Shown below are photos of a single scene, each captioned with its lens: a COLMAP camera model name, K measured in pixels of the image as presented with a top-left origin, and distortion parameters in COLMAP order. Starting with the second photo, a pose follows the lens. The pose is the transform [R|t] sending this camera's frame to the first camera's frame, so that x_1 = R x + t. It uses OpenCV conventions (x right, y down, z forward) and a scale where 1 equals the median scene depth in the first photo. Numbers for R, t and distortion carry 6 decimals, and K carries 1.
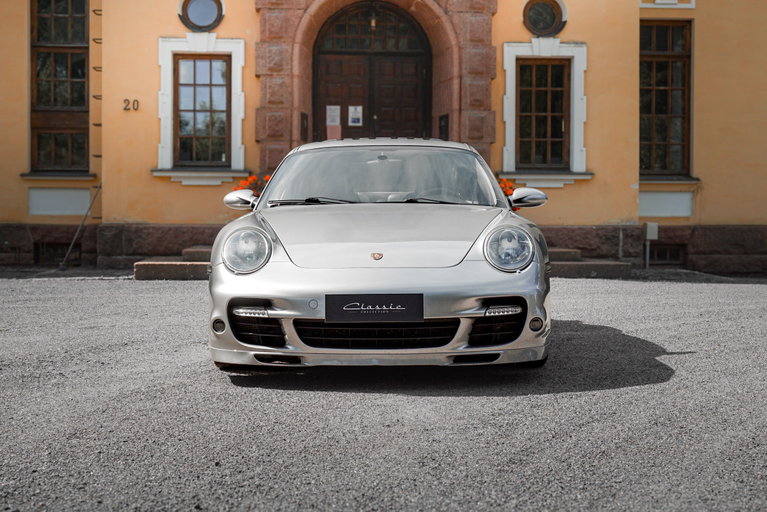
lens RADIAL K [[1116.7, 0, 384.6], [0, 1116.7, 256.4], [0, 0, 1]] dist [-0.003795, 0.000000]
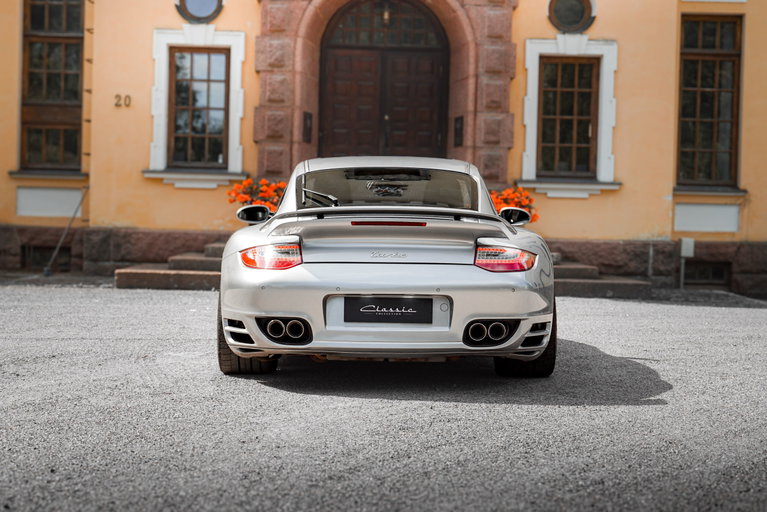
lens RADIAL K [[1259.8, 0, 383.6], [0, 1259.8, 261.9], [0, 0, 1]] dist [-0.011845, 0.000000]
pose [[0.998386, 0.022224, -0.052264, 0.048774], [-0.022335, 0.999749, -0.001538, -0.004092], [0.052216, 0.002703, 0.998632, -0.040046]]
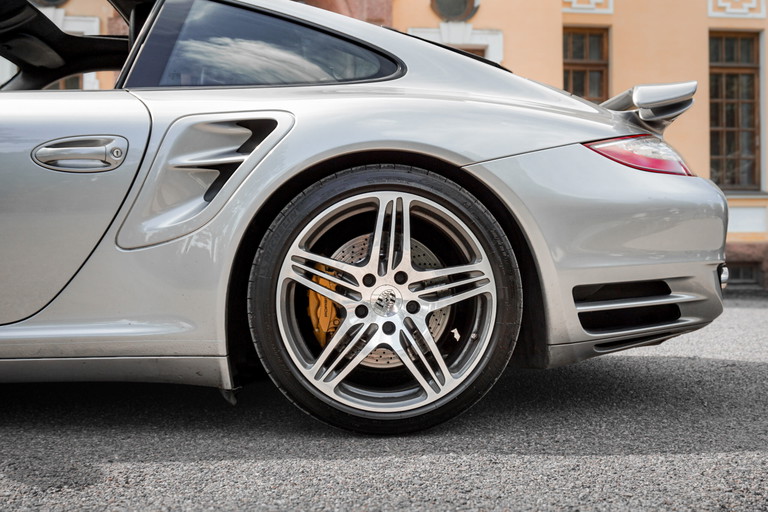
lens RADIAL K [[770.1, 0, 385.2], [0, 770.1, 253.7], [0, 0, 1]] dist [-0.012676, 0.000000]
pose [[0.998943, -0.002143, 0.045911, 0.062541], [0.003794, 0.999348, -0.035892, 0.005056], [-0.045805, 0.036029, 0.998300, 0.418533]]
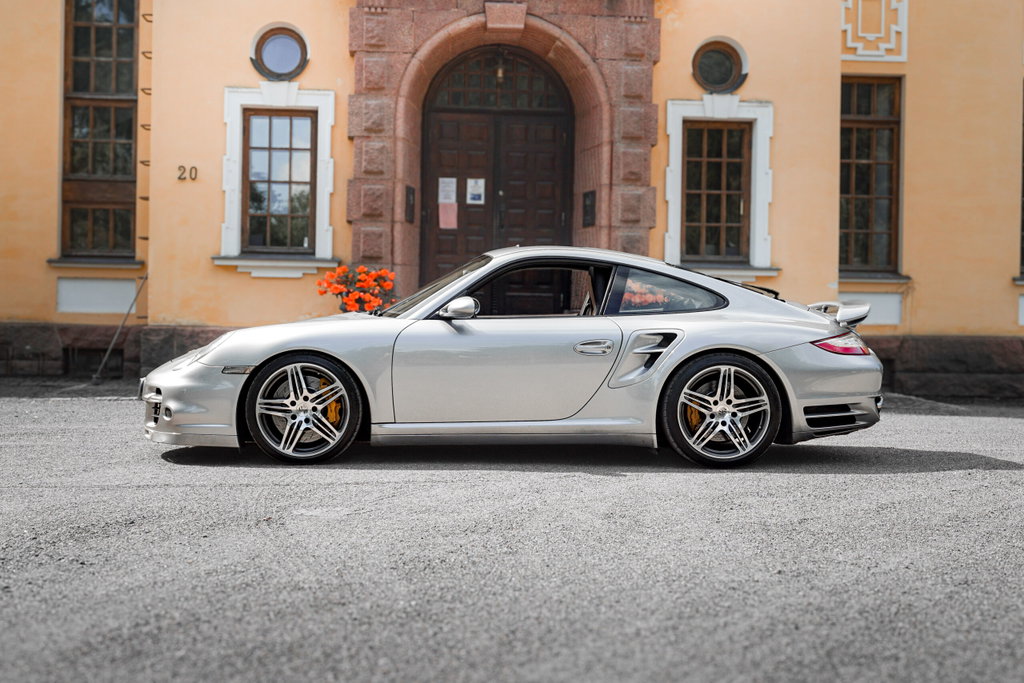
lens RADIAL K [[1299.5, 0, 509.1], [0, 1299.5, 340.4], [0, 0, 1]] dist [-0.002913, 0.000000]
pose [[0.999912, 0.012697, 0.003942, -0.005343], [-0.012637, 0.999810, -0.014867, -0.008574], [-0.004131, 0.014816, 0.999882, 0.096197]]
